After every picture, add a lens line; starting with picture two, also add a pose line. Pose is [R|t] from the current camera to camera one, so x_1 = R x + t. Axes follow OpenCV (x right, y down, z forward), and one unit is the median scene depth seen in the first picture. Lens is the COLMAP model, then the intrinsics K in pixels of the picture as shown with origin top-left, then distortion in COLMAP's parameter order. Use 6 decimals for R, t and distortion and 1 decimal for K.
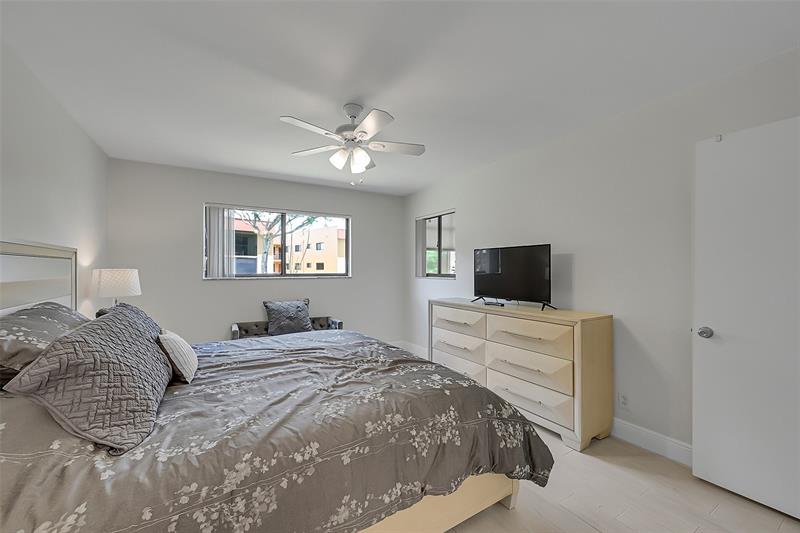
lens RADIAL K [[313.9, 0, 397.7], [0, 313.9, 266.8], [0, 0, 1]] dist [0.001056, 0.000343]
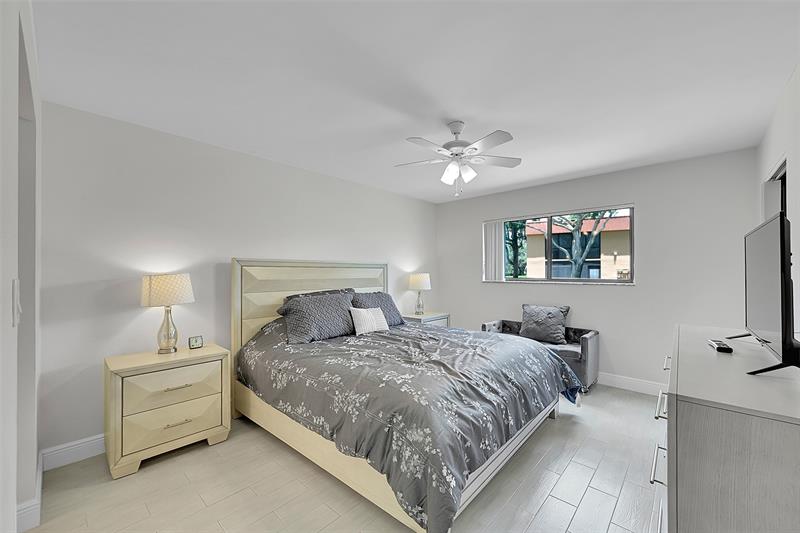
lens RADIAL K [[313.9, 0, 395.7], [0, 313.9, 268.5], [0, 0, 1]] dist [0.001056, 0.000343]
pose [[0.293543, -0.011774, -0.955873, 1.128911], [0.005039, 0.999929, -0.010770, -0.000381], [0.955933, -0.001655, 0.293581, 0.656860]]
